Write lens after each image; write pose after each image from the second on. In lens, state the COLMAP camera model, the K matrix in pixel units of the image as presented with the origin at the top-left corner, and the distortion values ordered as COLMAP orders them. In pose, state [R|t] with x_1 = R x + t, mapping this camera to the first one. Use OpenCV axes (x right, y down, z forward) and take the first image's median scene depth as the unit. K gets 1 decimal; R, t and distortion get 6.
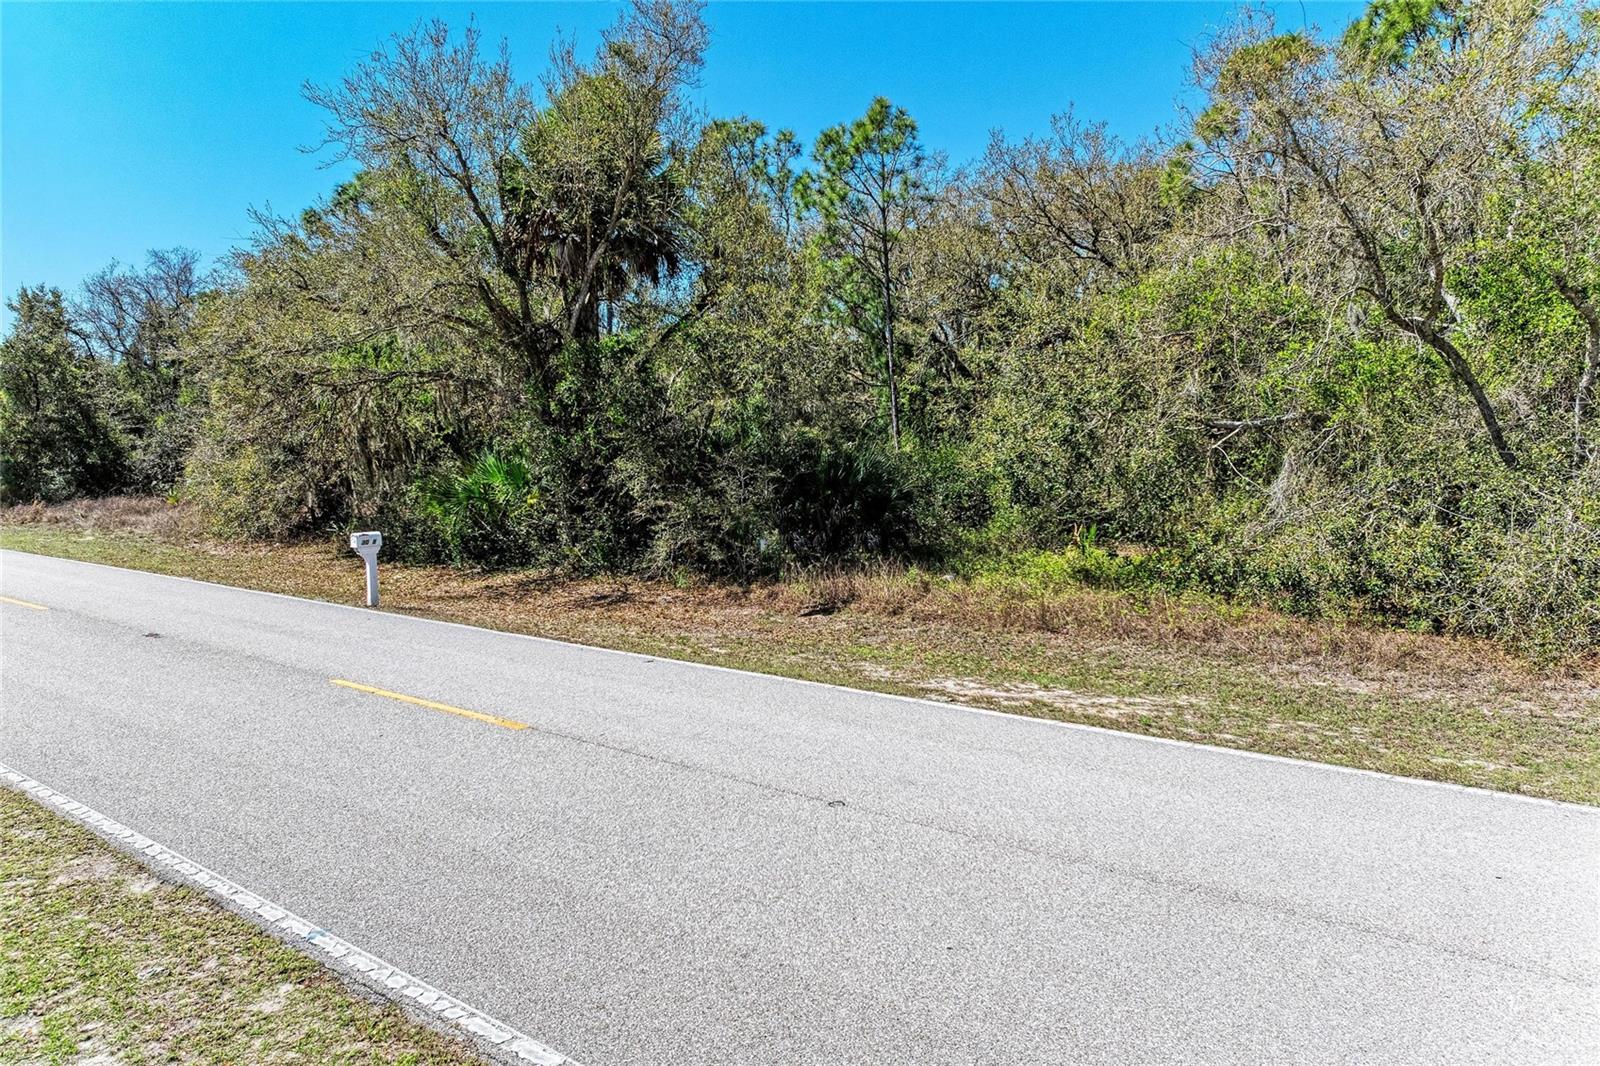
lens RADIAL K [[1095.1, 0, 802.5], [0, 1095.1, 530.1], [0, 0, 1]] dist [-0.001359, 0.000589]
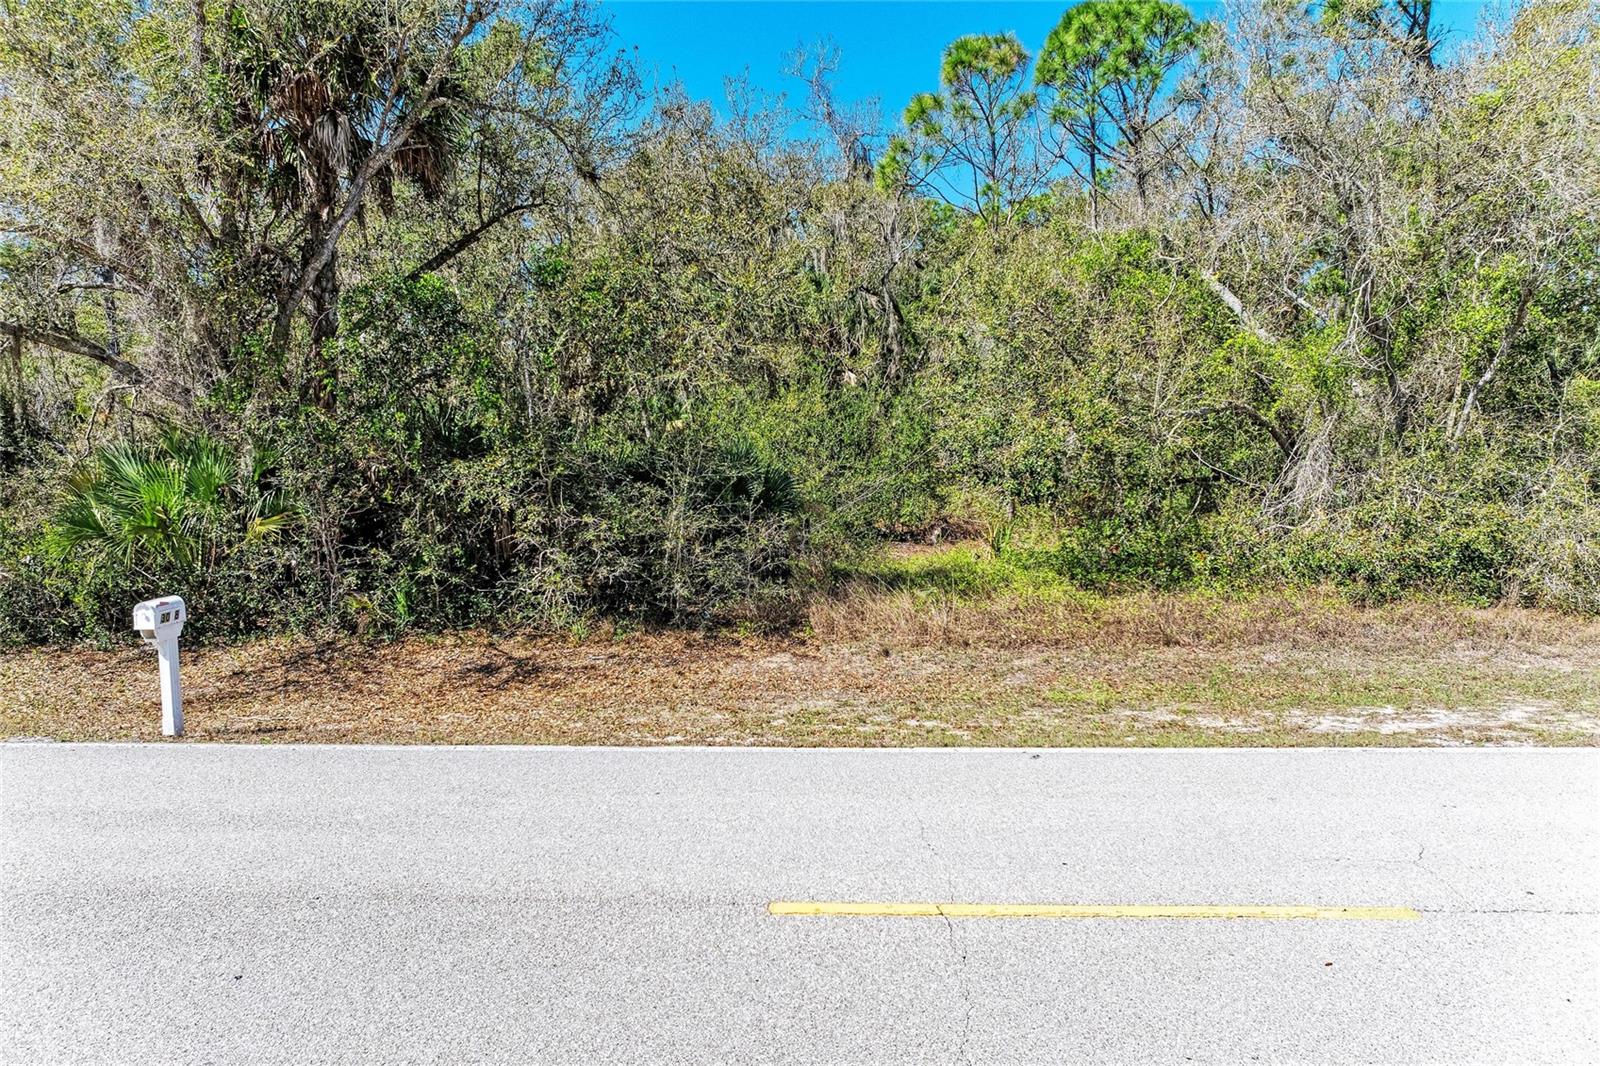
lens RADIAL K [[1095.1, 0, 800.8], [0, 1095.1, 530.6], [0, 0, 1]] dist [-0.001359, 0.000589]
pose [[0.840161, -0.053242, 0.539717, -0.419185], [0.057131, 0.998321, 0.009550, -0.017707], [-0.539319, 0.022811, 0.841793, 0.387446]]
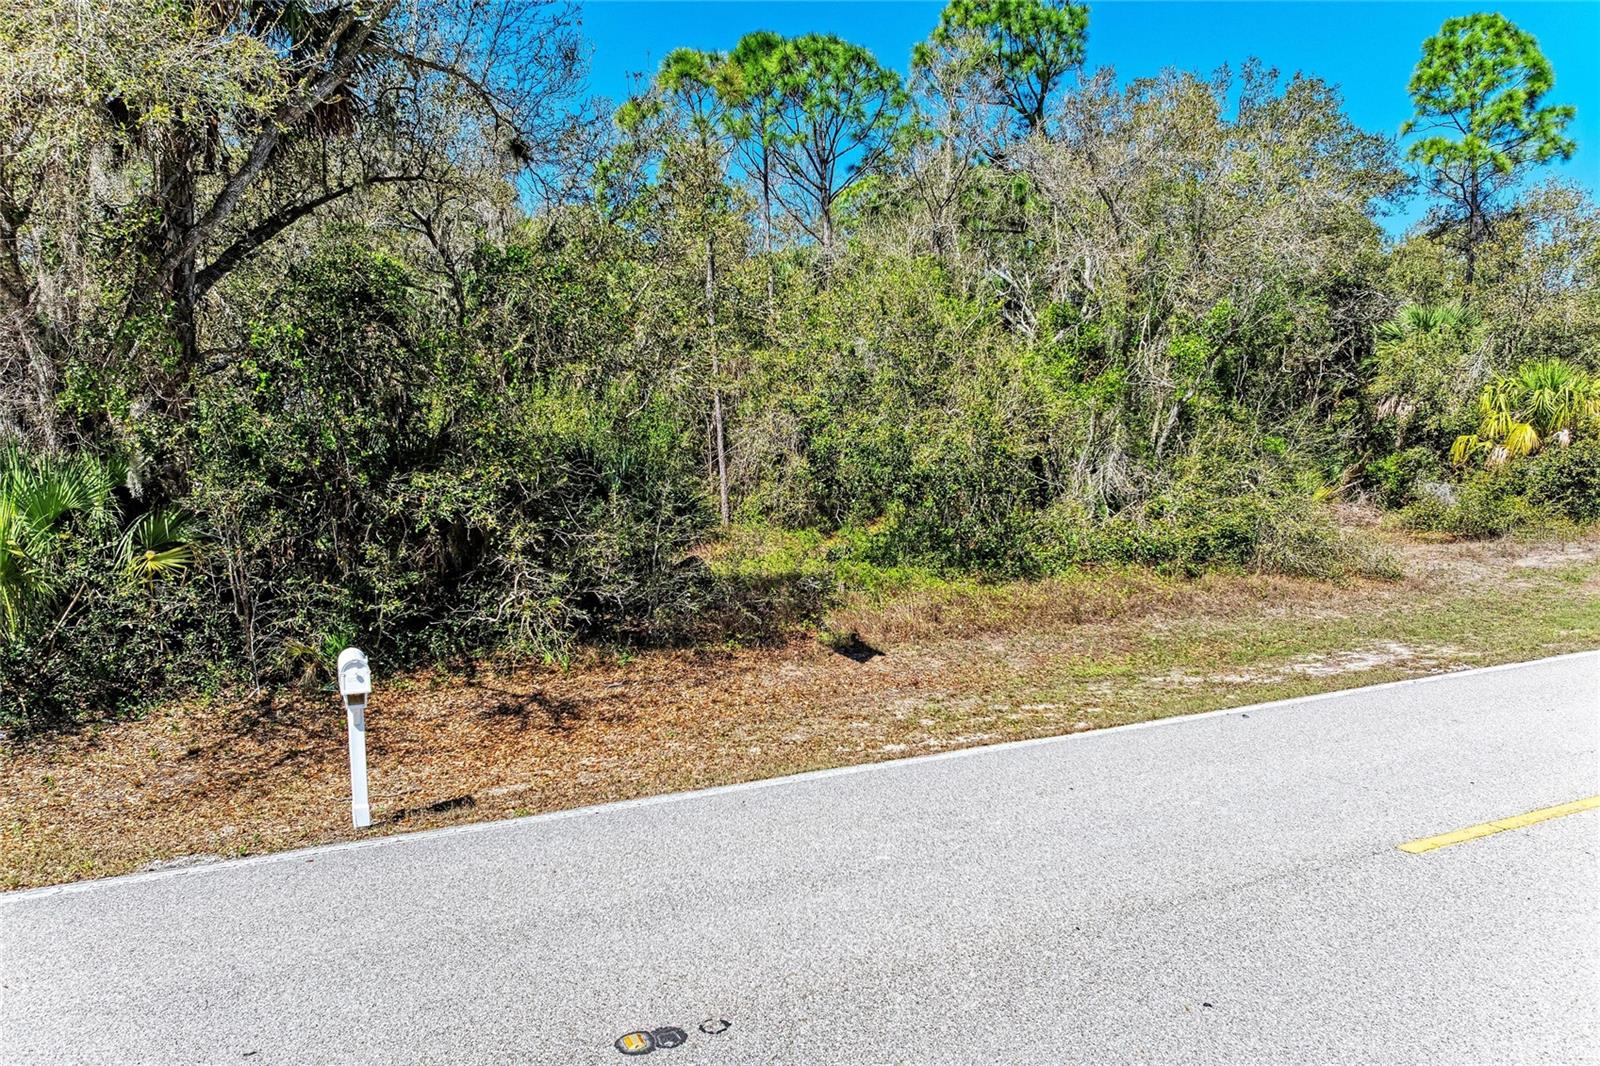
lens RADIAL K [[1095.1, 0, 812.3], [0, 1095.1, 537.2], [0, 0, 1]] dist [-0.001359, 0.000589]
pose [[0.485725, -0.081187, 0.870333, -0.662026], [0.090595, 0.994991, 0.042255, -0.041586], [-0.869404, 0.058324, 0.490647, 0.649687]]
